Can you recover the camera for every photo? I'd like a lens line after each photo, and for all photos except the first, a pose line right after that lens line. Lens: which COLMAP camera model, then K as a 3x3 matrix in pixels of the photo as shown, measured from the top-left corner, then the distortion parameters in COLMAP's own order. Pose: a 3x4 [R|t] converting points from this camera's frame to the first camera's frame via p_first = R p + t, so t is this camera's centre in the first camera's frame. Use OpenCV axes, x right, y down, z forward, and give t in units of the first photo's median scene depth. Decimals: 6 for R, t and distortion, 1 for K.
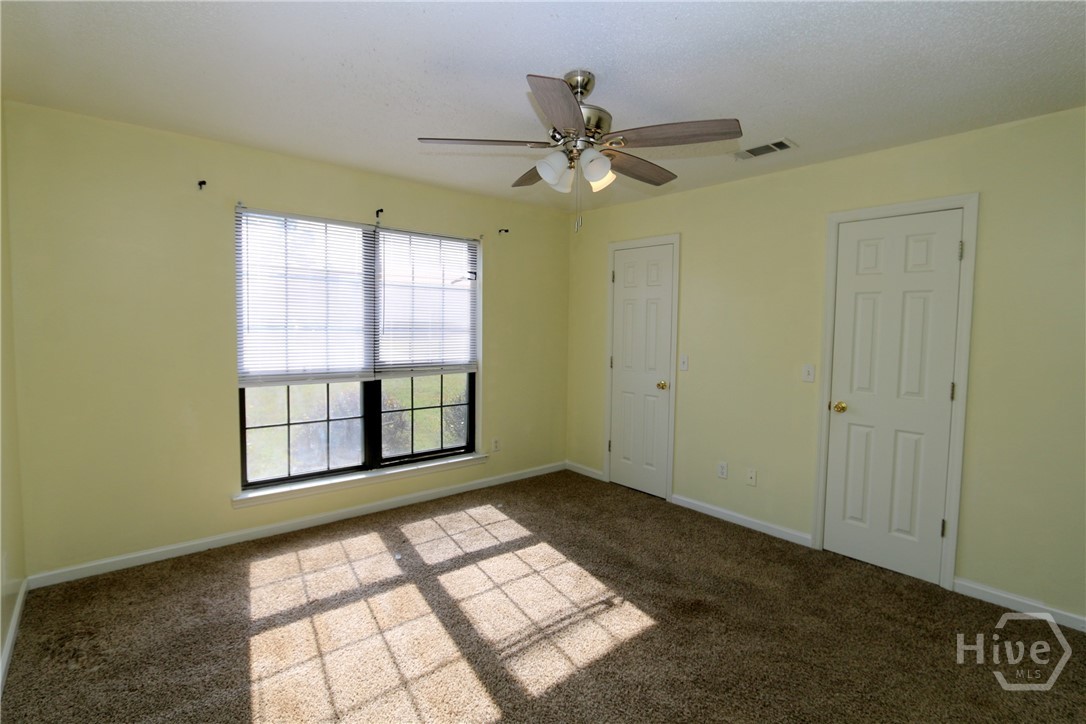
lens RADIAL K [[500.1, 0, 548.4], [0, 500.1, 359.9], [0, 0, 1]] dist [-0.015508, 0.000356]
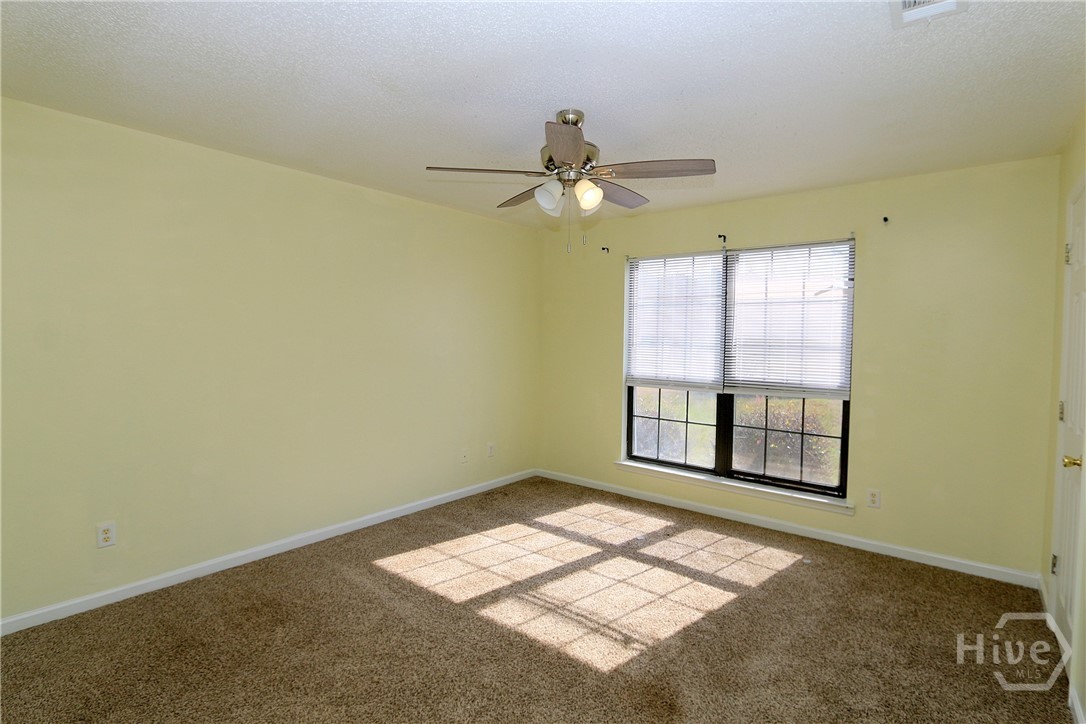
lens RADIAL K [[500.1, 0, 549.7], [0, 500.1, 360.8], [0, 0, 1]] dist [-0.015508, 0.000356]
pose [[0.220463, 0.034681, -0.974779, 0.683242], [-0.076170, 0.996928, 0.018242, -0.022568], [0.972417, 0.070227, 0.222427, 0.437885]]
